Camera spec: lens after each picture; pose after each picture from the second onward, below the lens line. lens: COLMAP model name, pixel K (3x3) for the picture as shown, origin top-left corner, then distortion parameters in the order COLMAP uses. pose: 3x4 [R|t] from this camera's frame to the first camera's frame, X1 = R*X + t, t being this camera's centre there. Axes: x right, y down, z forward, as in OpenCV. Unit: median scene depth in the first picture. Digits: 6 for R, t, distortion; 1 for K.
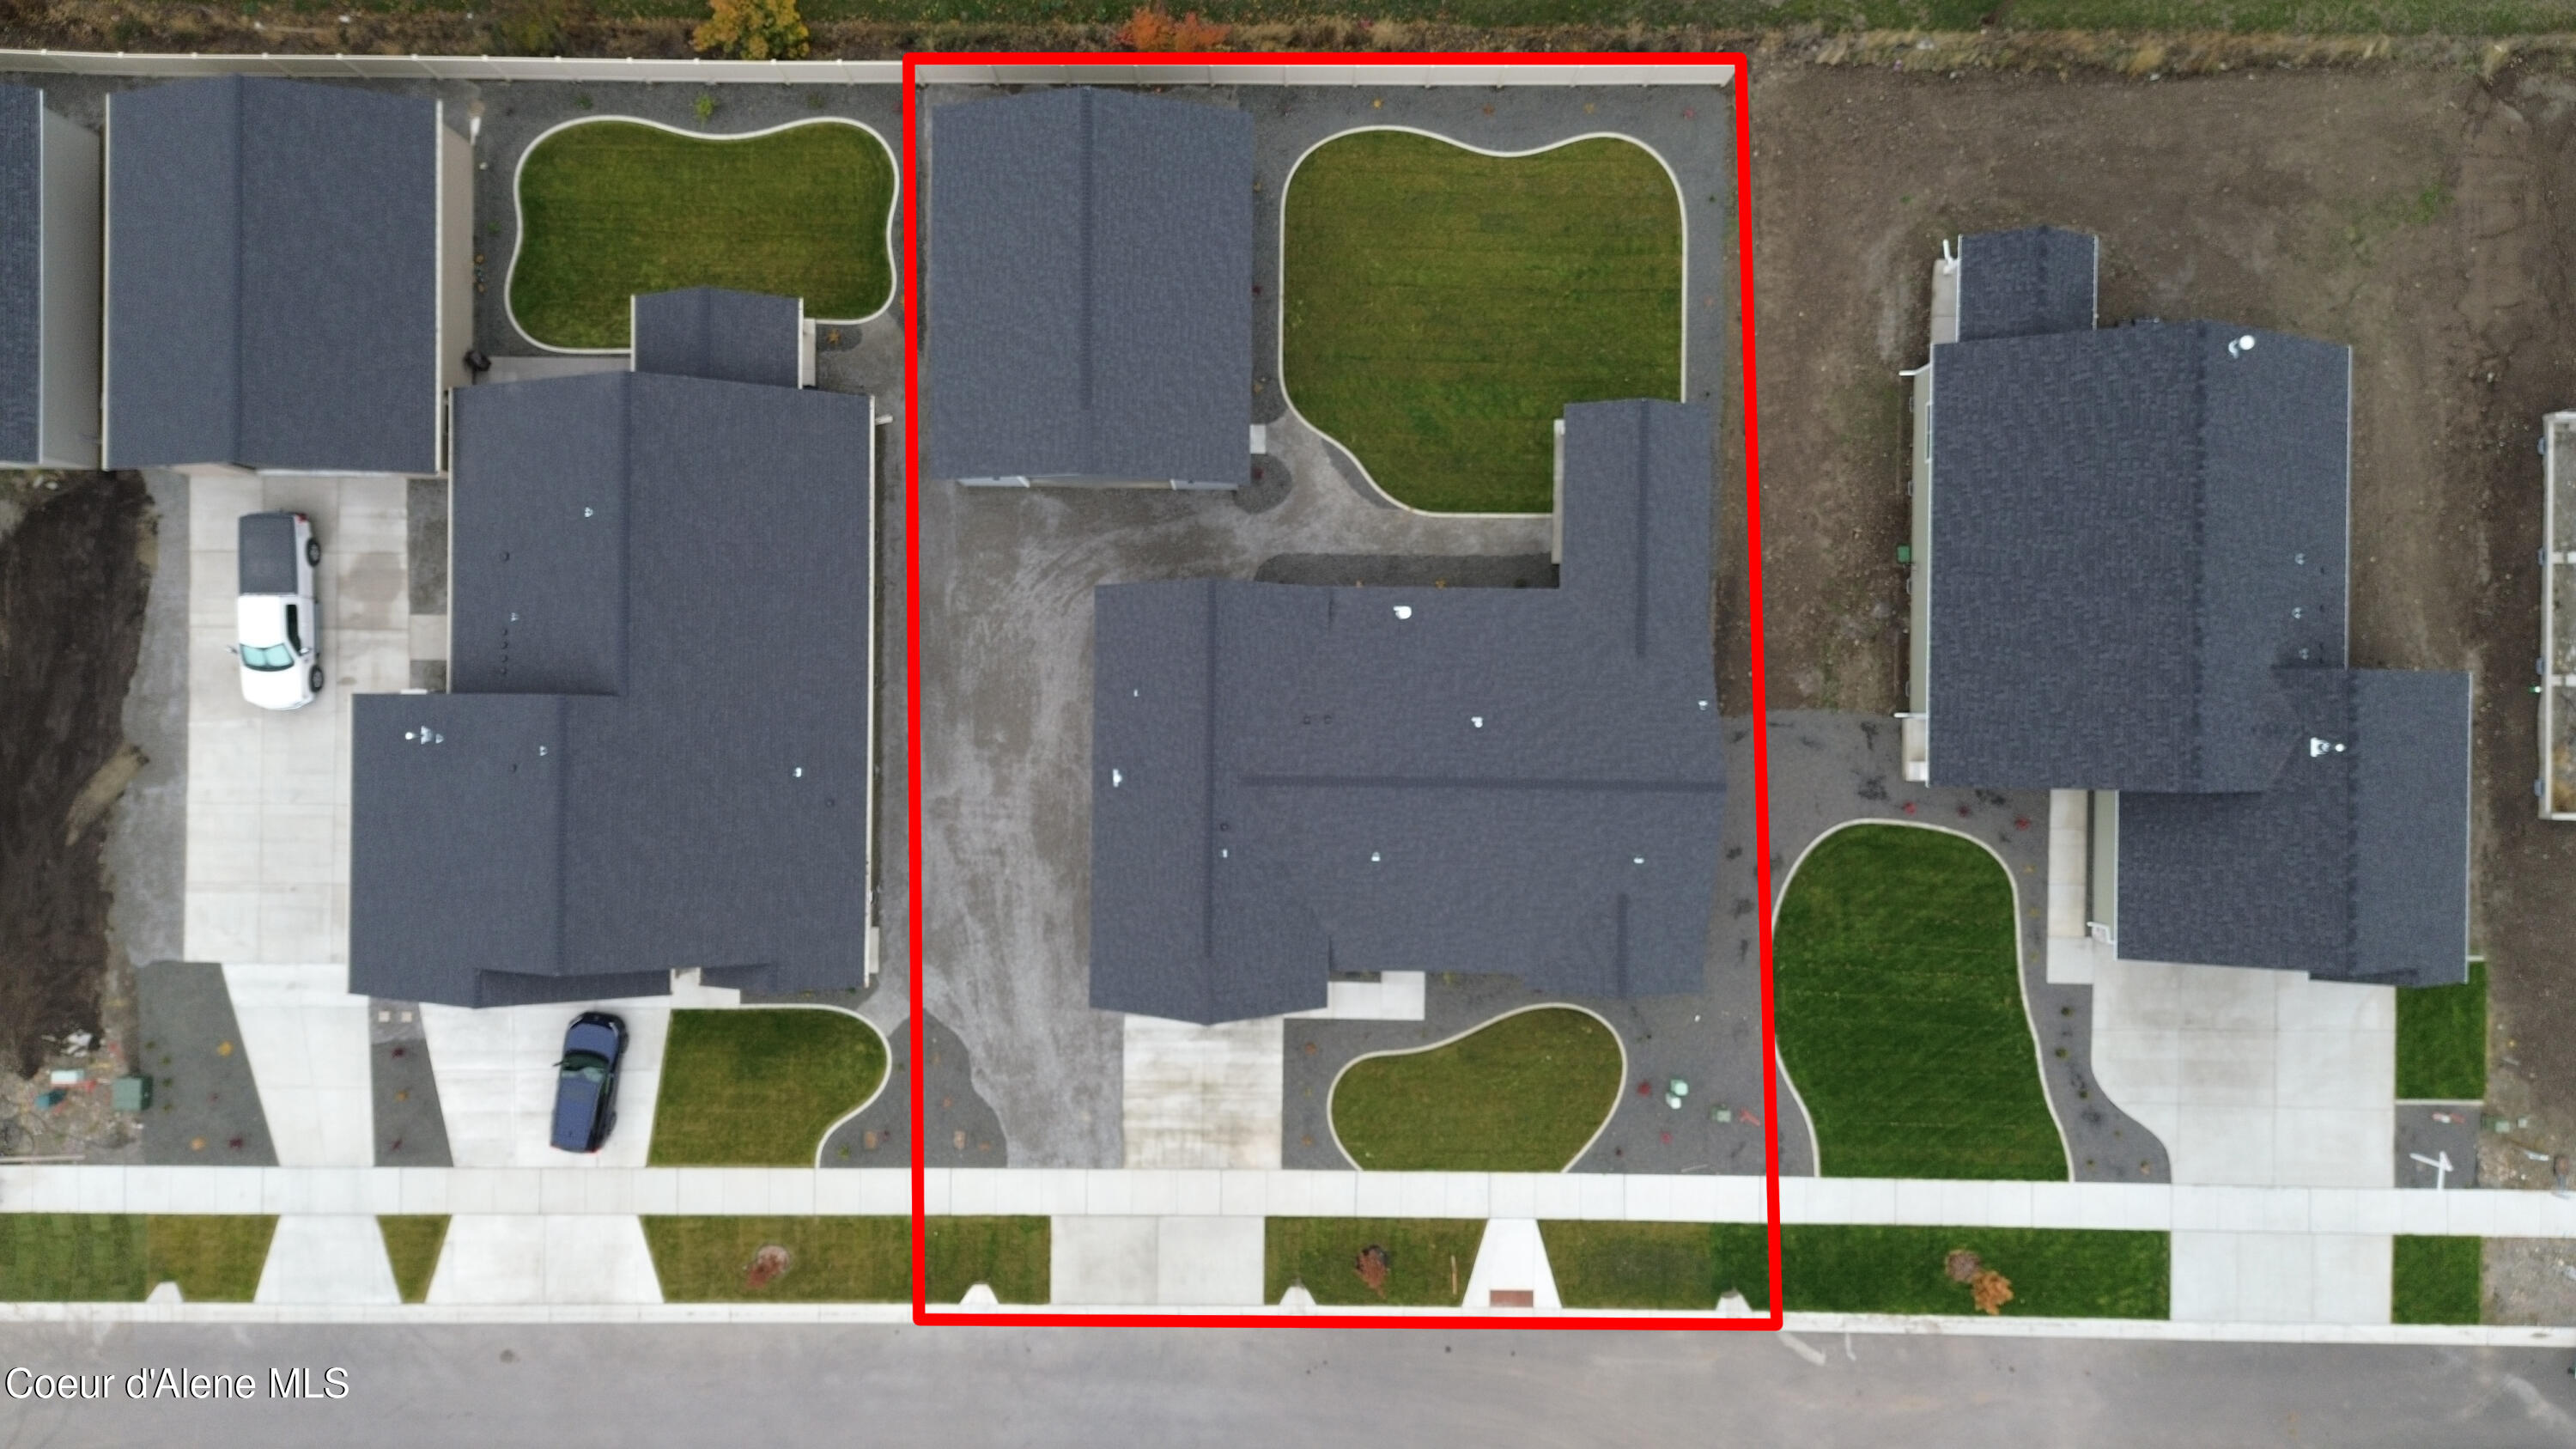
lens RADIAL K [[1838.8, 0, 1288.0], [0, 1838.8, 724.5], [0, 0, 1]] dist [0.064317, -0.069089]
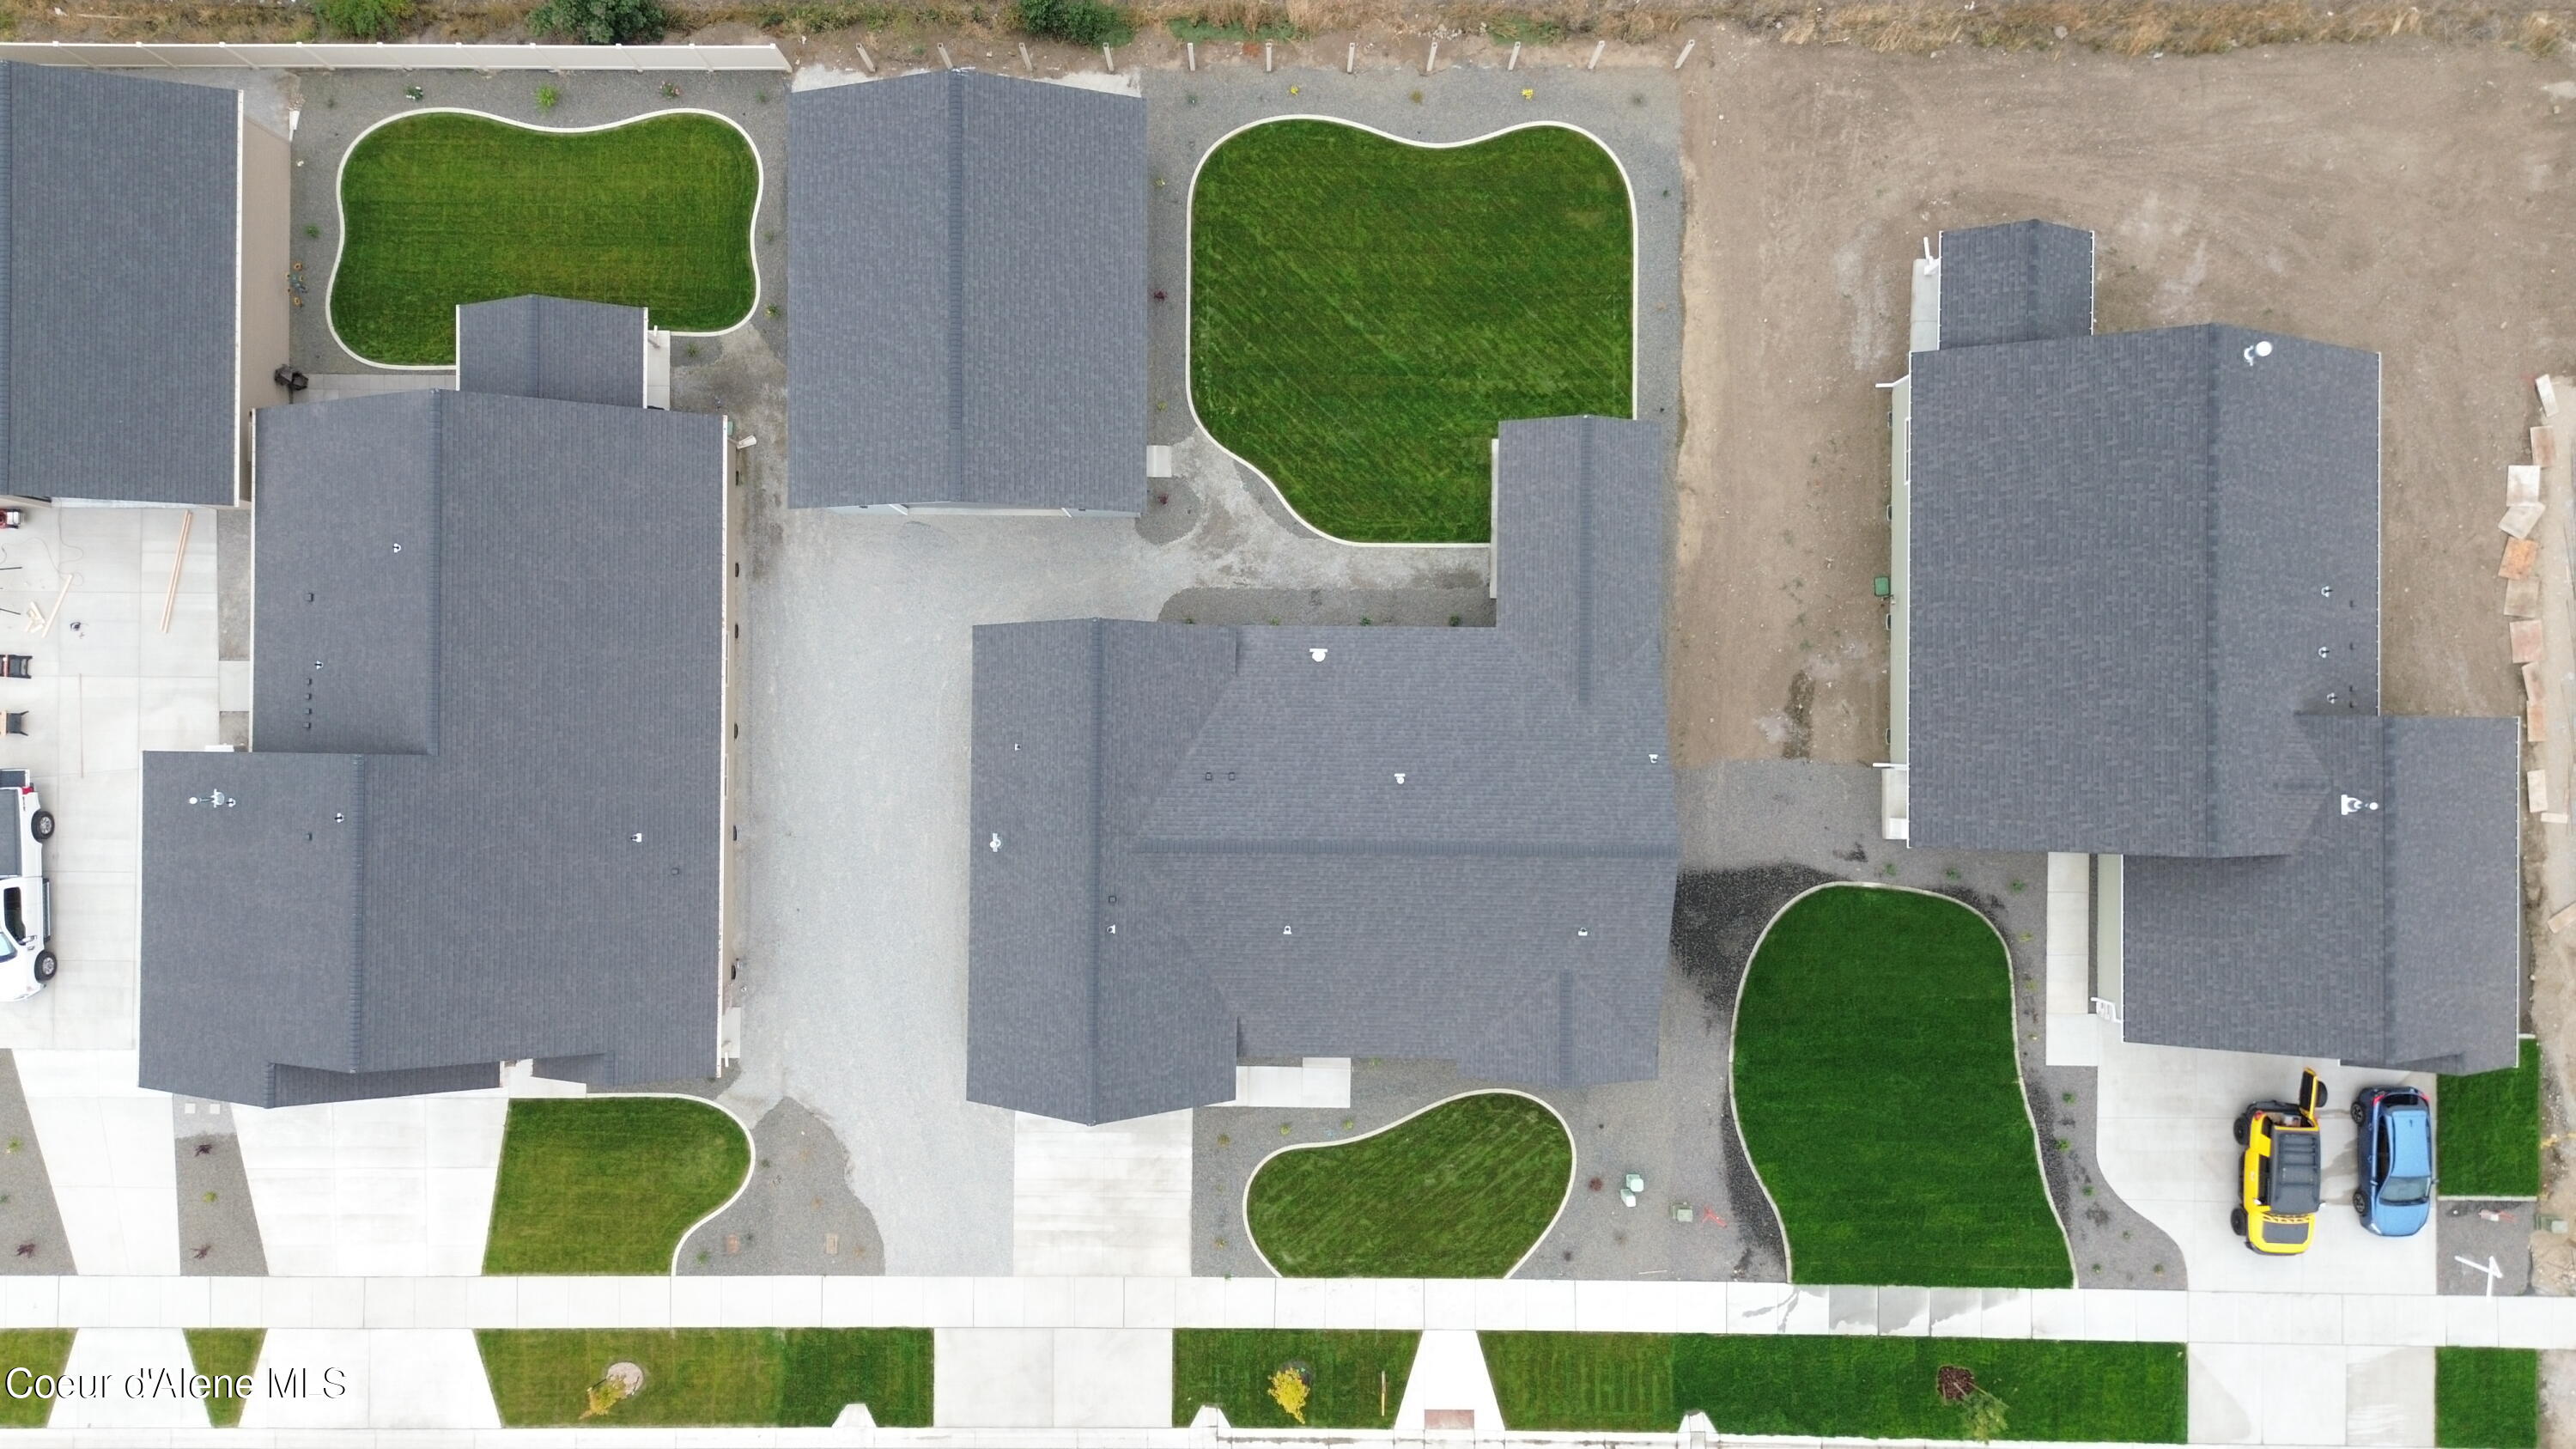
lens RADIAL K [[1838.8, 0, 1288.0], [0, 1838.8, 724.5], [0, 0, 1]] dist [0.064317, -0.069089]
pose [[0.999965, -0.003913, -0.007376, 0.053037], [0.003842, 0.999946, -0.009688, -0.018241], [0.007413, 0.009659, 0.999926, 0.105349]]
